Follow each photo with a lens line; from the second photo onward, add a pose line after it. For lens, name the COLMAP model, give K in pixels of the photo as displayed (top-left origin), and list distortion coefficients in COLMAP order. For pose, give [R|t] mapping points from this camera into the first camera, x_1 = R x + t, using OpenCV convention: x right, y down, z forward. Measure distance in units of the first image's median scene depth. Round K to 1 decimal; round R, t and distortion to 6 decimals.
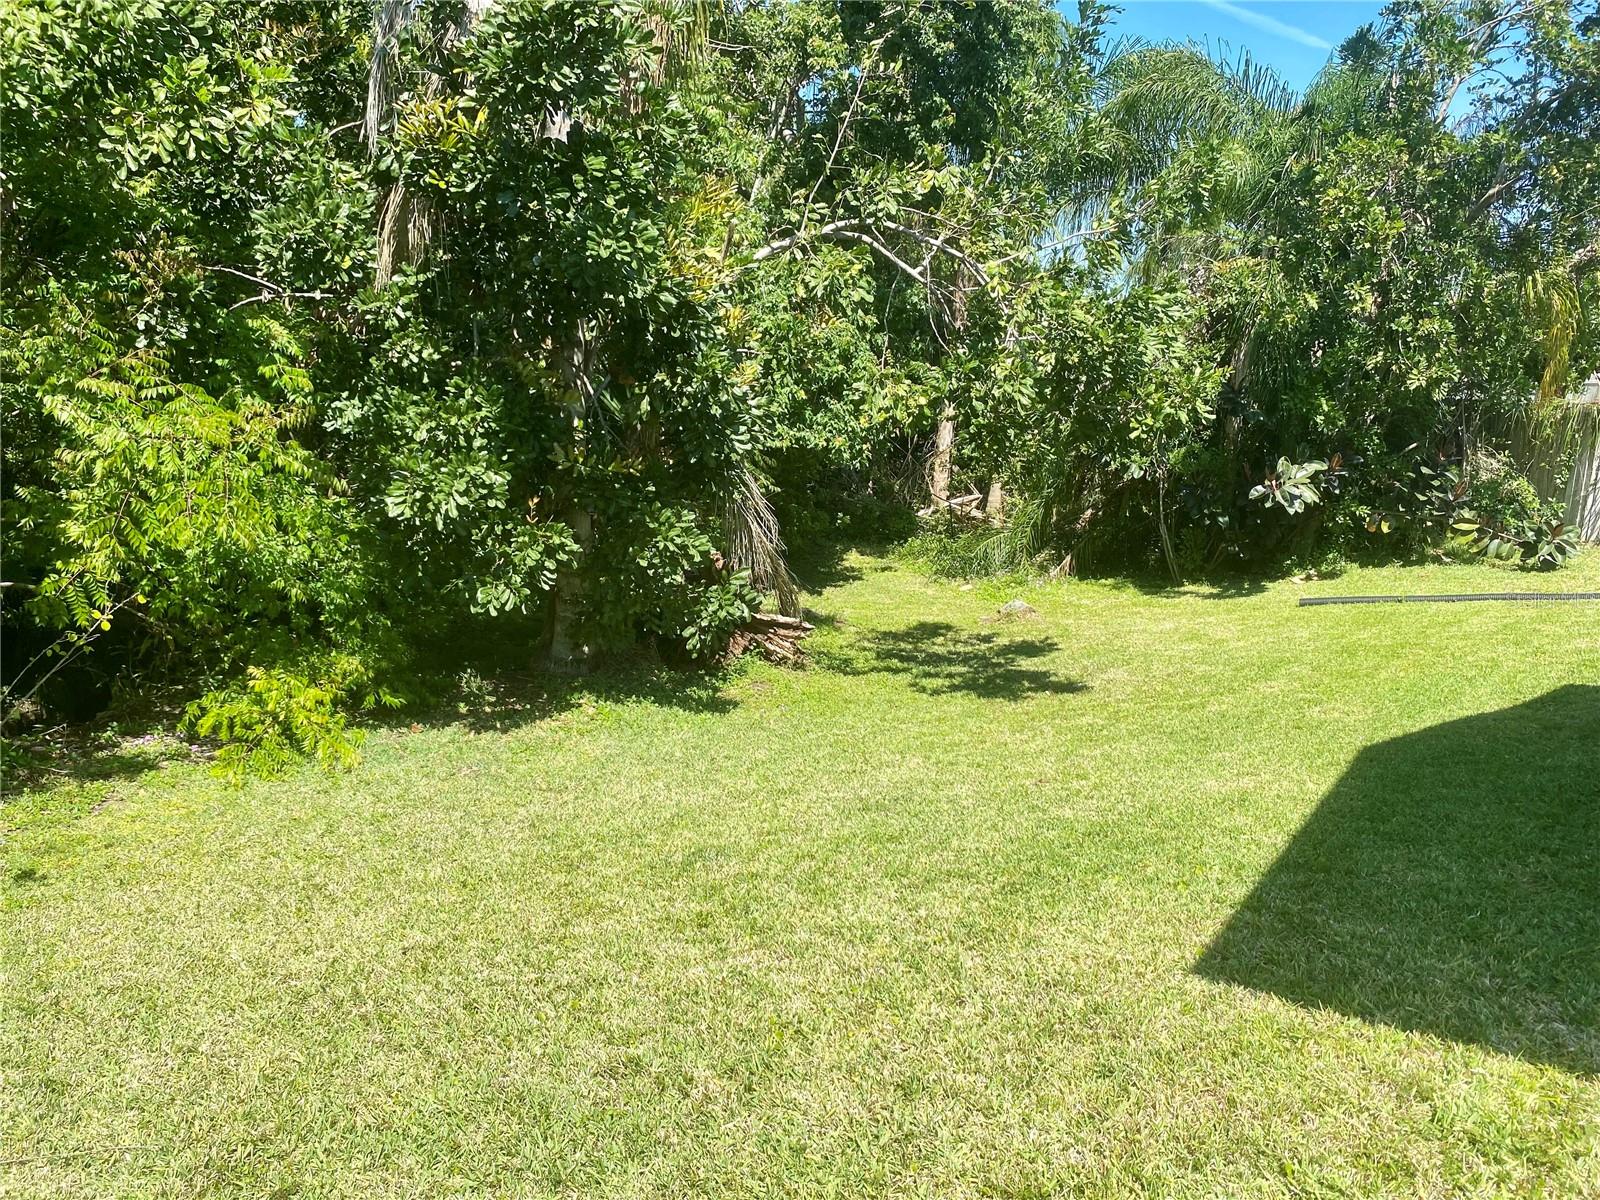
lens RADIAL K [[1234.5, 0, 800.0], [0, 1234.5, 600.0], [0, 0, 1]] dist [0.003226, 0.003243]
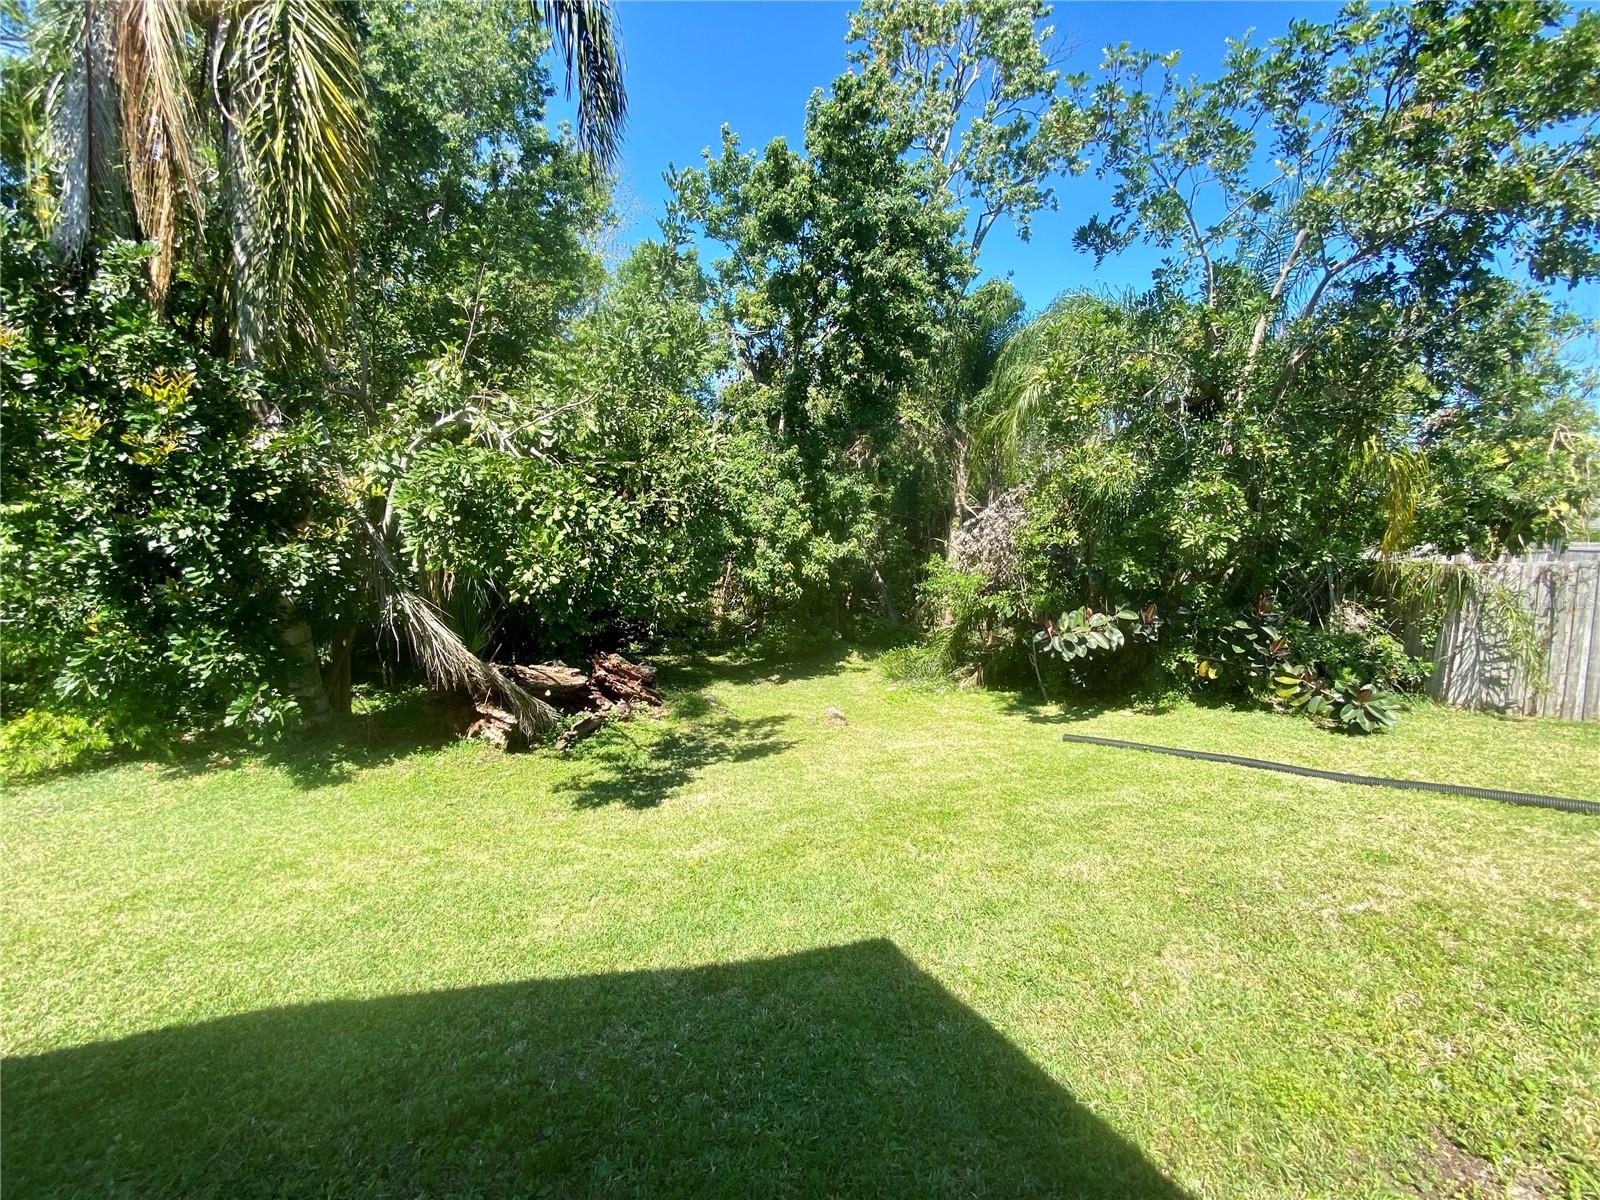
lens RADIAL K [[640.2, 0, 800.0], [0, 640.2, 600.0], [0, 0, 1]] dist [-0.000273, -0.000260]
pose [[0.929814, 0.038305, -0.366030, 0.339614], [-0.072792, 0.994062, -0.080882, -0.051080], [0.360758, 0.101850, 0.927082, 0.335273]]
